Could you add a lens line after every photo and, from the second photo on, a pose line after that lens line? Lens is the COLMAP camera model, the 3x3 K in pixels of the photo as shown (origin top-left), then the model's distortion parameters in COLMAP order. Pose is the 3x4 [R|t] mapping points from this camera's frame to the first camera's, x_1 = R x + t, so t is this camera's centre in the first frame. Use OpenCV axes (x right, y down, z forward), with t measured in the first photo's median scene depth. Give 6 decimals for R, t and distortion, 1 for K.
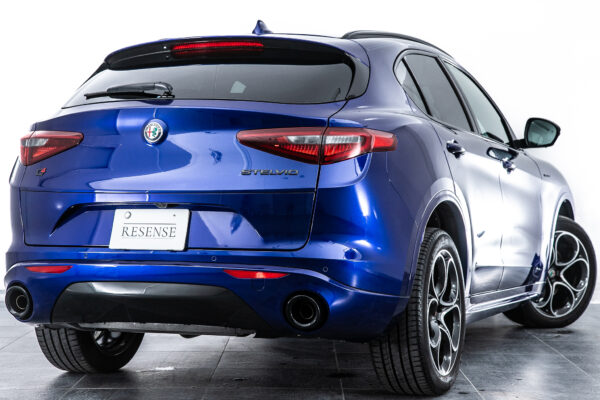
lens RADIAL K [[1269.5, 0, 300.0], [0, 1269.5, 199.0], [0, 0, 1]] dist [-0.061642, 0.000000]
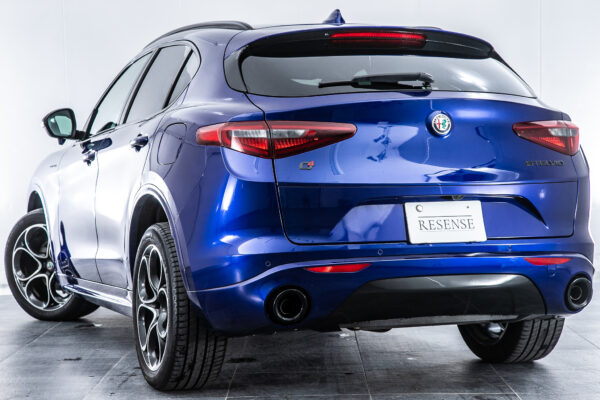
lens RADIAL K [[1299.0, 0, 300.1], [0, 1299.0, 203.7], [0, 0, 1]] dist [0.630164, 0.000000]
pose [[0.813962, -0.026235, 0.580325, -0.782823], [0.022992, 0.999652, 0.012943, -0.005993], [-0.580462, 0.002807, 0.814282, 0.225618]]
